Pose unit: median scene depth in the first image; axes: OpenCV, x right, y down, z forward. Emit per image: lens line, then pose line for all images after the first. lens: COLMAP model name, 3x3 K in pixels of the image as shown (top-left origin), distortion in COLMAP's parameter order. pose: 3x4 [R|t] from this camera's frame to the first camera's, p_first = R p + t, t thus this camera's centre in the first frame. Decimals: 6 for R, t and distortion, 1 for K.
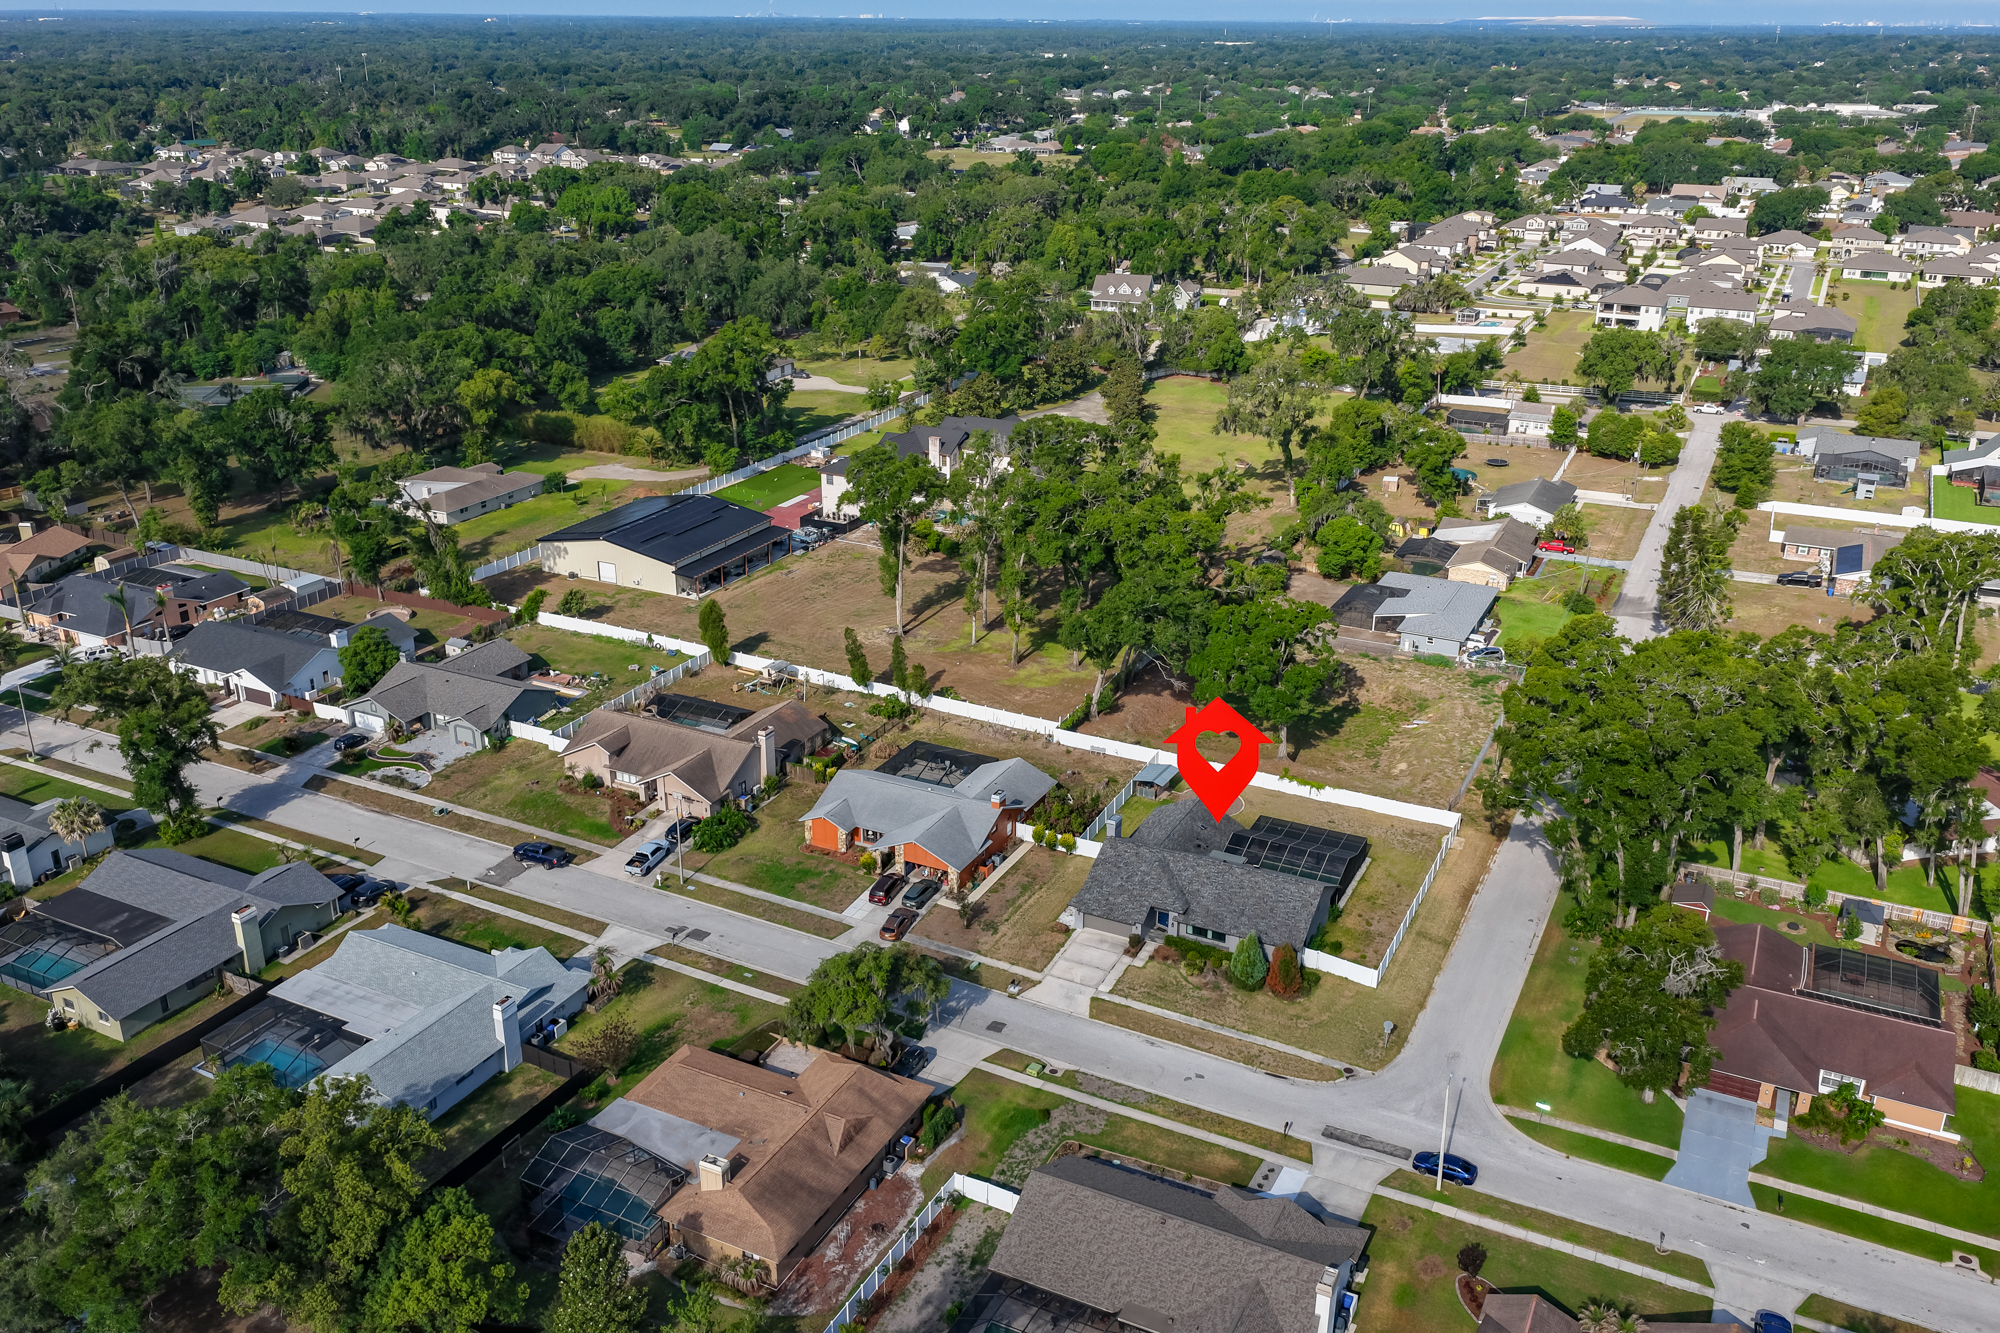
lens RADIAL K [[1673.2, 0, 1000.0], [0, 1673.2, 666.5], [0, 0, 1]] dist [-0.009359, -0.002664]
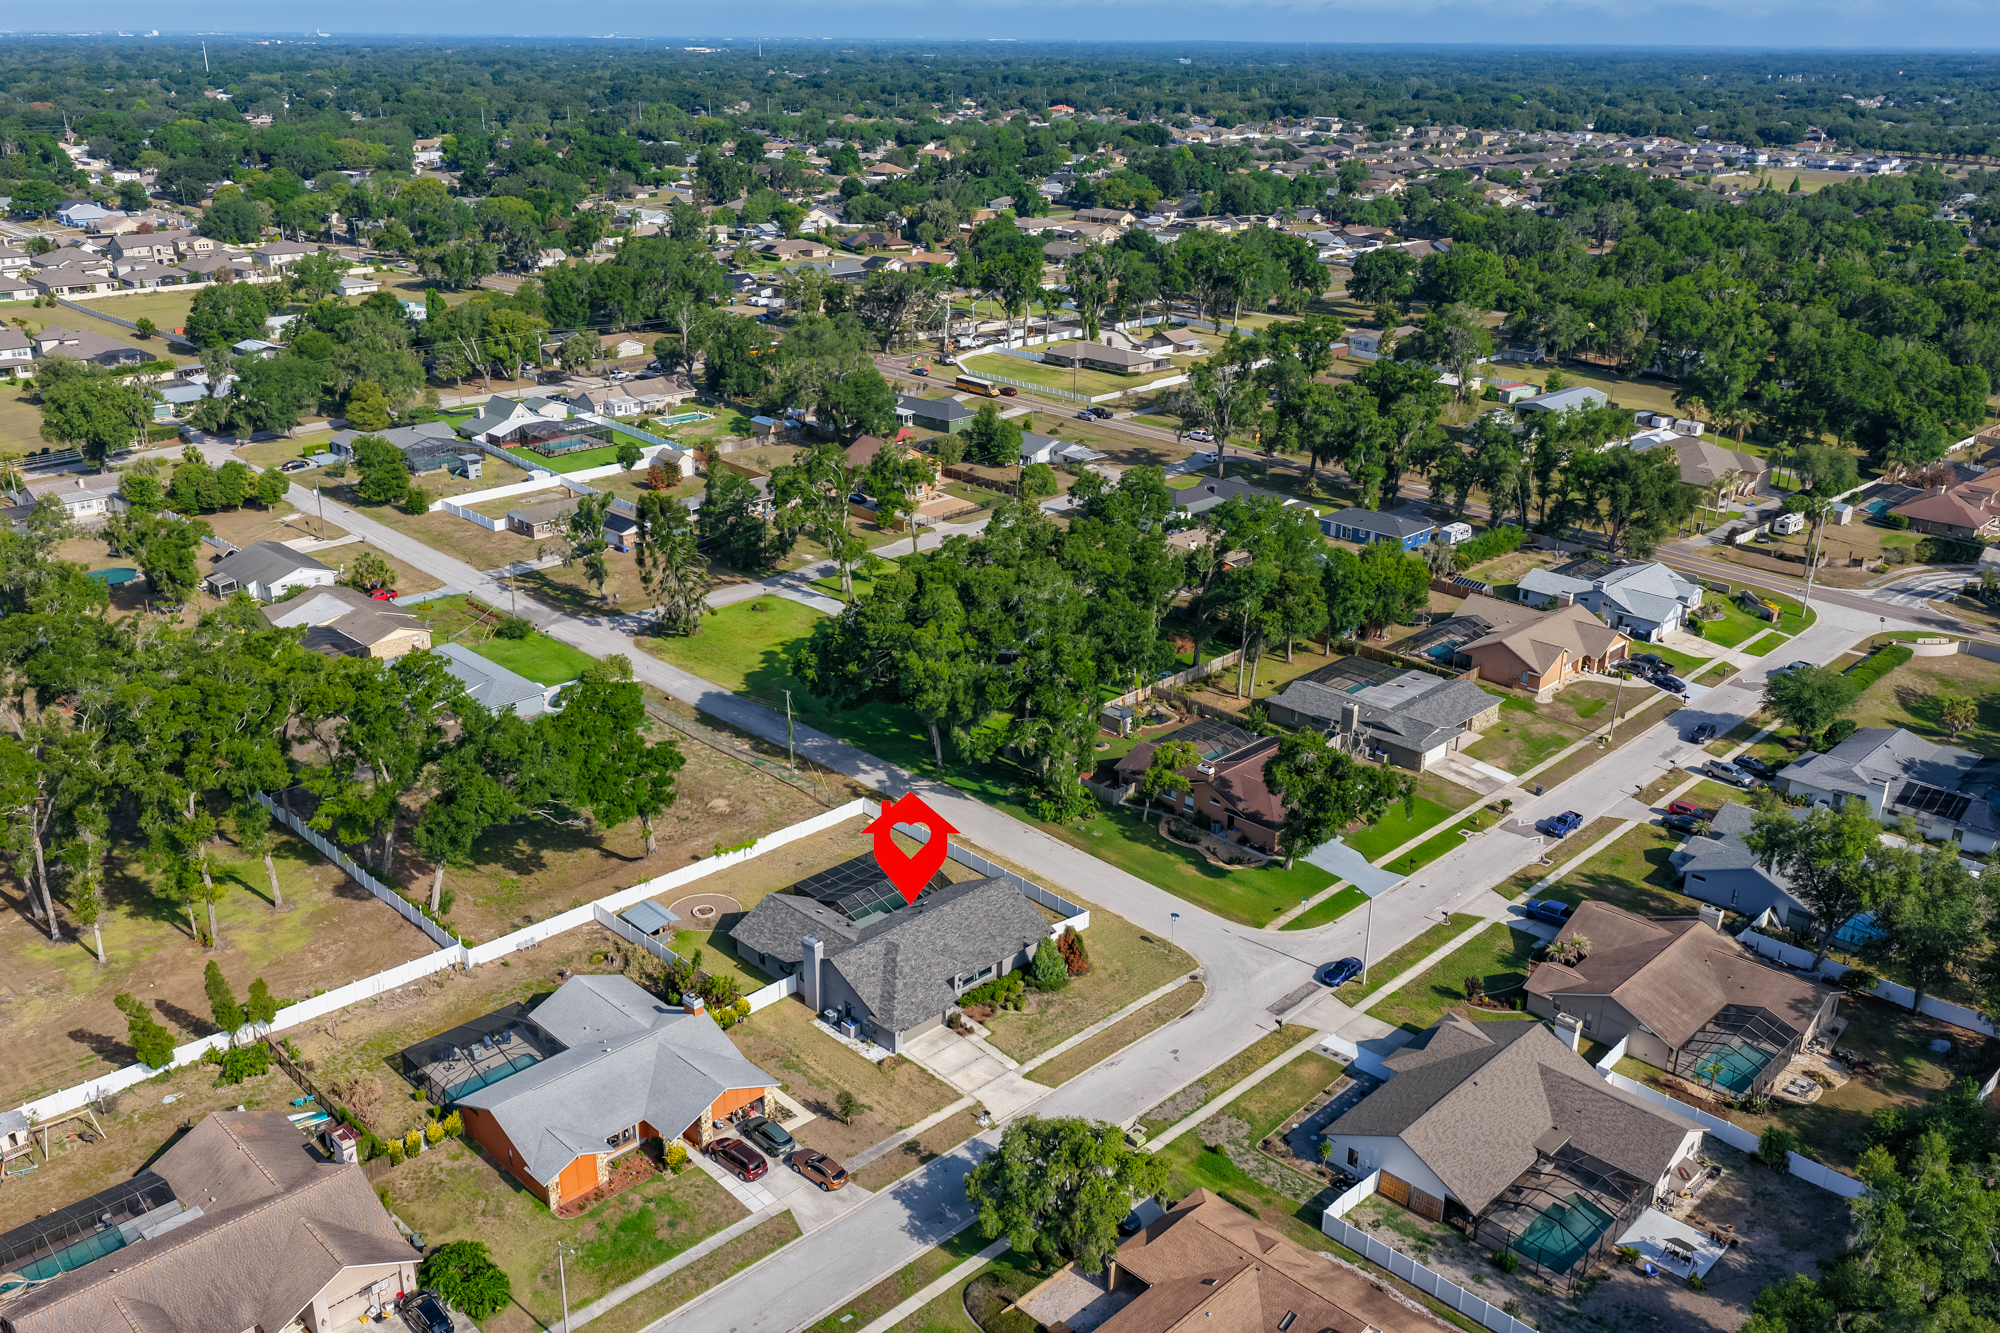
lens RADIAL K [[1638.2, 0, 1000.0], [0, 1638.2, 666.5], [0, 0, 1]] dist [-0.001675, 0.005289]
pose [[0.314217, -0.343502, 0.885028, -0.650216], [0.343509, 0.910216, 0.231320, -0.218644], [-0.885025, 0.231330, 0.404001, 0.553871]]
